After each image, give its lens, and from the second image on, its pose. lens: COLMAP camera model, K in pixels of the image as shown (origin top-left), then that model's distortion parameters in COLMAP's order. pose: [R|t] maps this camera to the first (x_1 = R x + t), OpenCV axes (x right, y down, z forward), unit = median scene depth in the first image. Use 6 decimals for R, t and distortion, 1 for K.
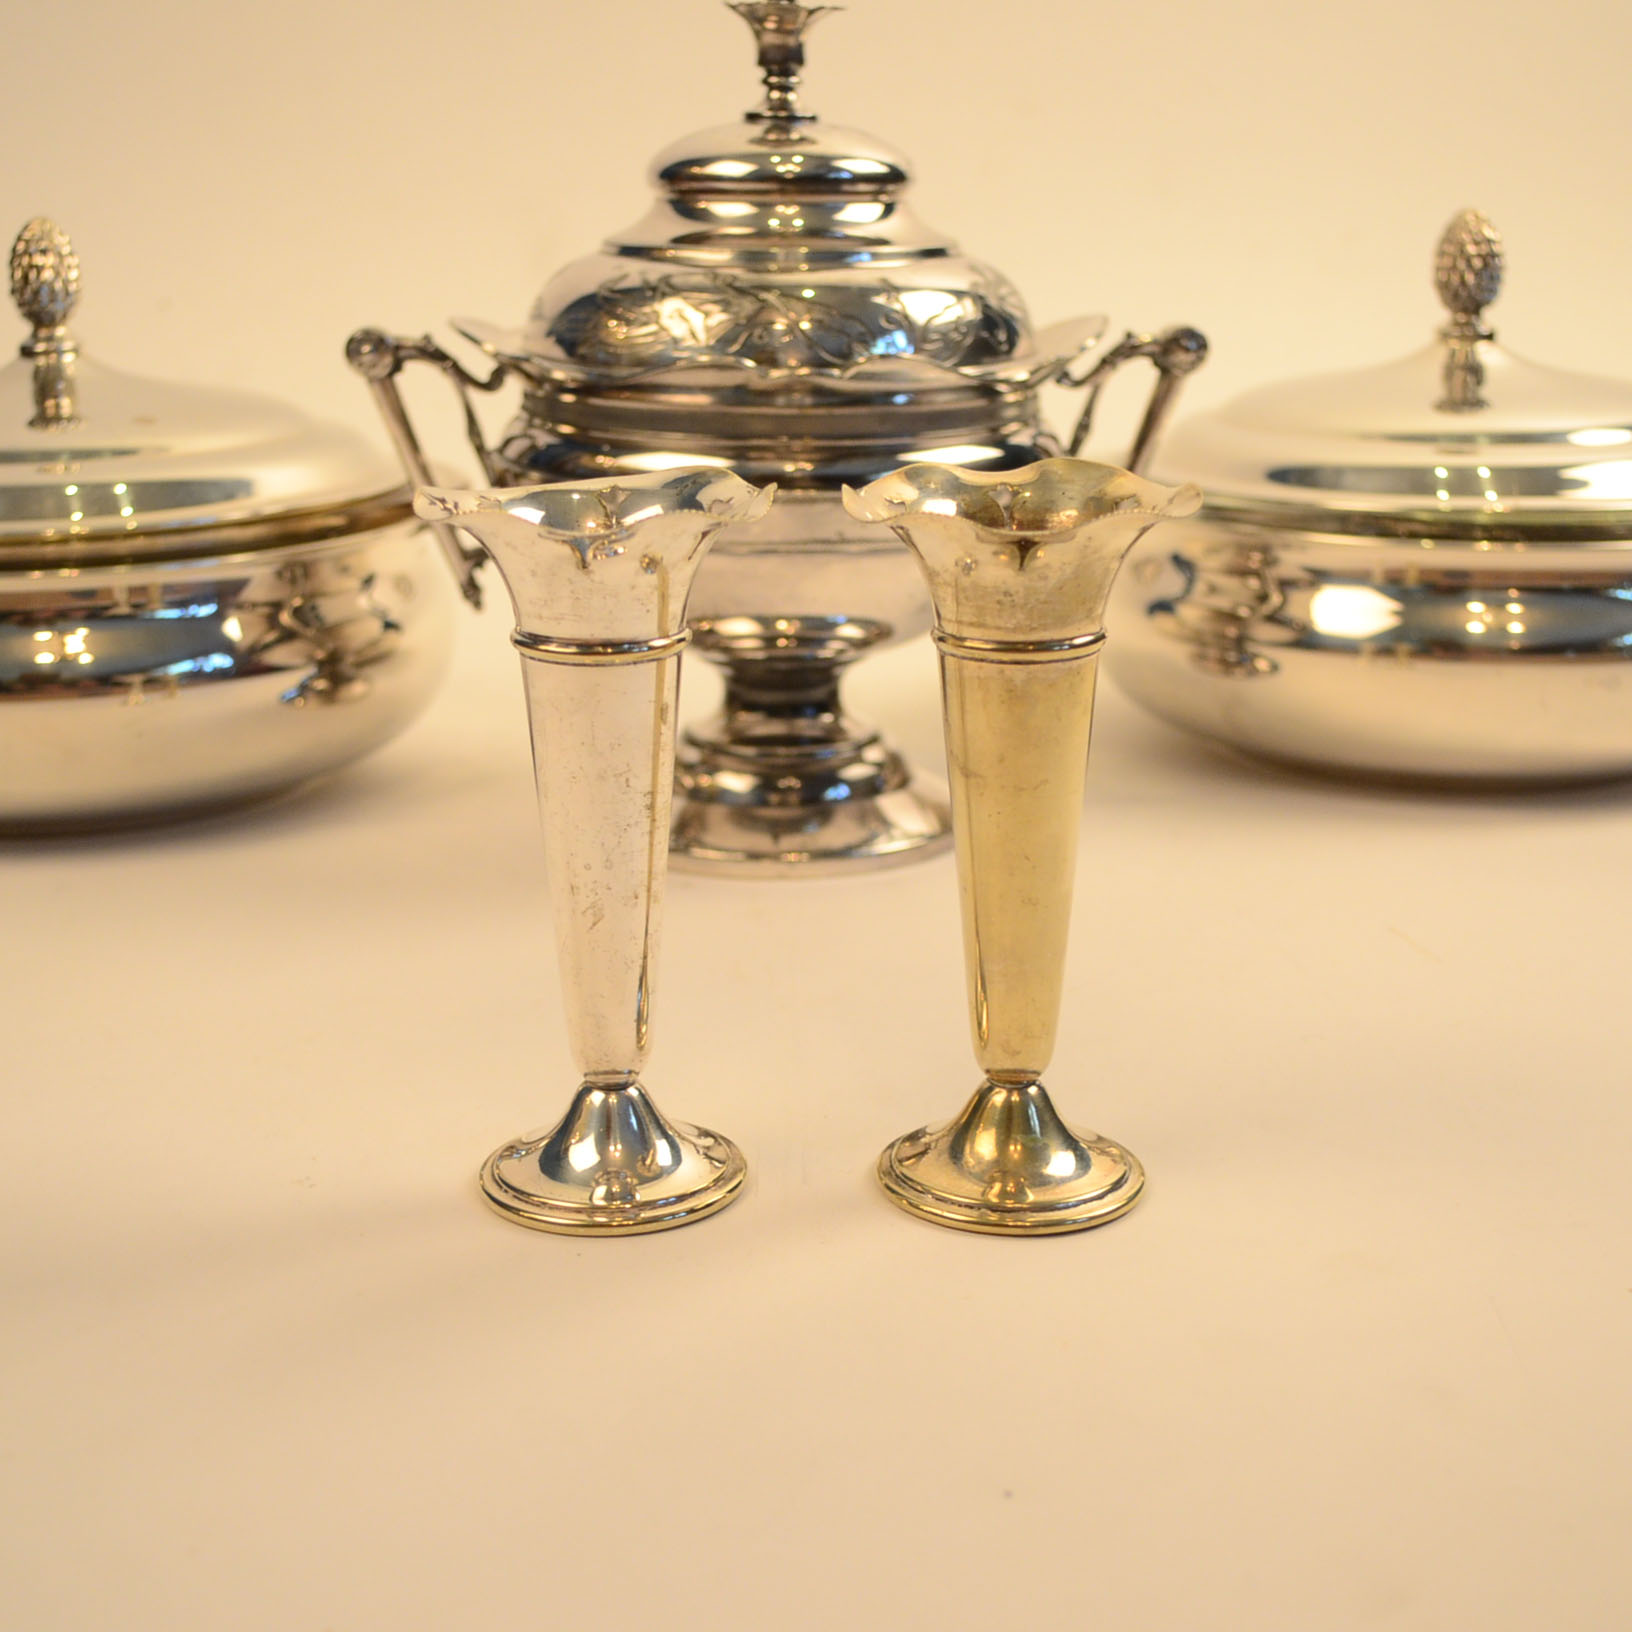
lens RADIAL K [[2695.0, 0, 815.2], [0, 2695.0, 811.9], [0, 0, 1]] dist [-0.071734, -0.044925]
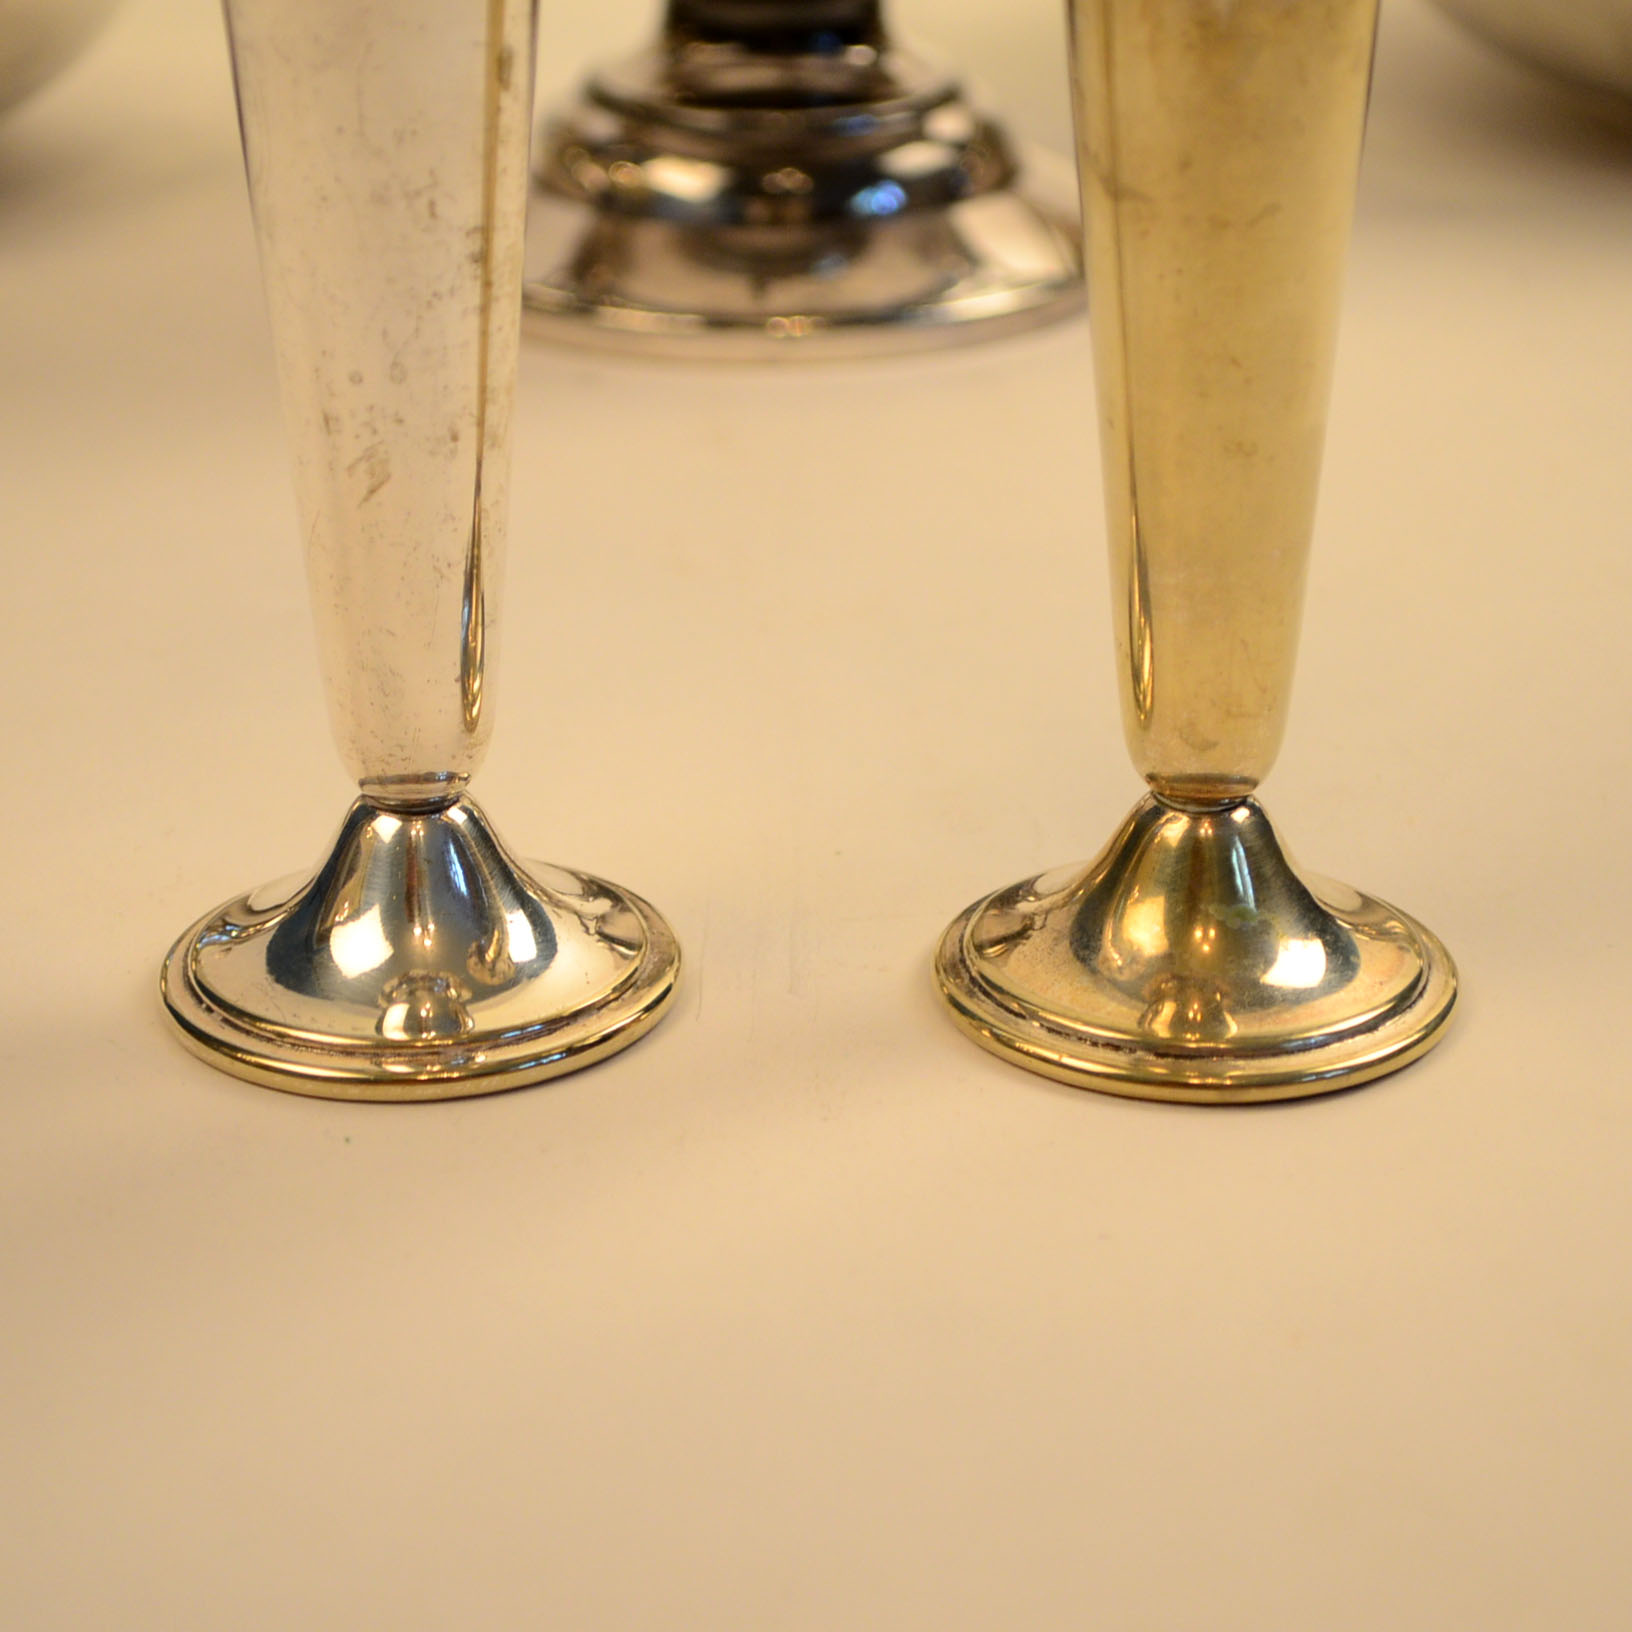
lens RADIAL K [[4729.5, 0, 815.8], [0, 4729.5, 818.2], [0, 0, 1]] dist [0.107199, -1.099445]
pose [[0.999931, 0.002843, -0.011367, 0.010859], [-0.001334, 0.991431, 0.130627, -0.013164], [0.011641, -0.130603, 0.991366, 0.113601]]
